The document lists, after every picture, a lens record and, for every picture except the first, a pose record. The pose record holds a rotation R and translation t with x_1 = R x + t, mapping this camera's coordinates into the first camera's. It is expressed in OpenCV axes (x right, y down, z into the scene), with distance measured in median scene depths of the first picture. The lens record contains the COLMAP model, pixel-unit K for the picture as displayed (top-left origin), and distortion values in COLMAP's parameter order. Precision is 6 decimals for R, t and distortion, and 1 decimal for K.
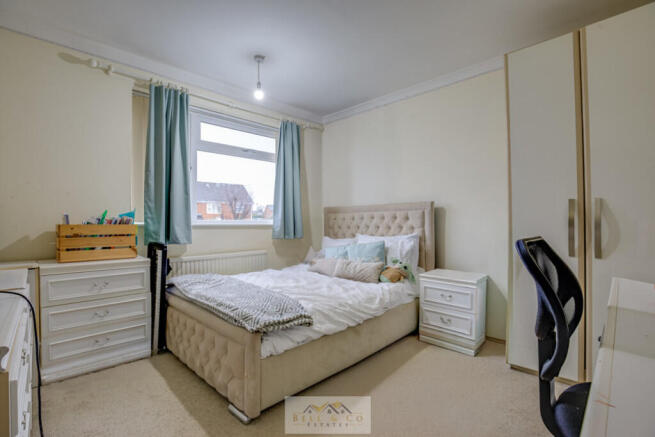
lens RADIAL K [[312.7, 0, 325.2], [0, 312.7, 216.6], [0, 0, 1]] dist [-0.031788, 0.000066]
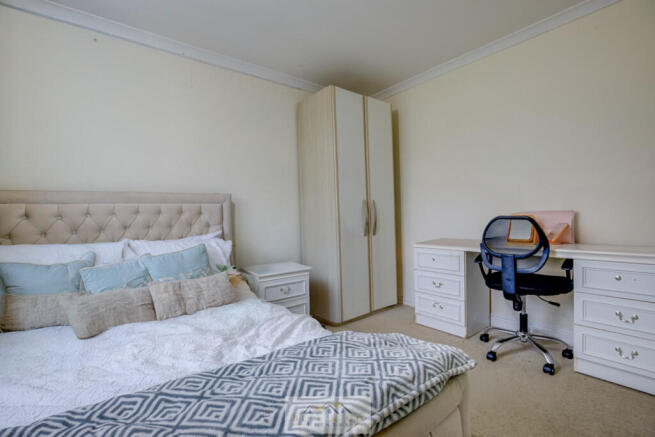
lens RADIAL K [[312.7, 0, 325.2], [0, 312.7, 216.6], [0, 0, 1]] dist [-0.031788, 0.000066]
pose [[0.089757, -0.000482, 0.995964, -0.460167], [0.006894, 0.999976, -0.000137, 0.015303], [-0.995940, 0.006878, 0.089758, 0.588700]]
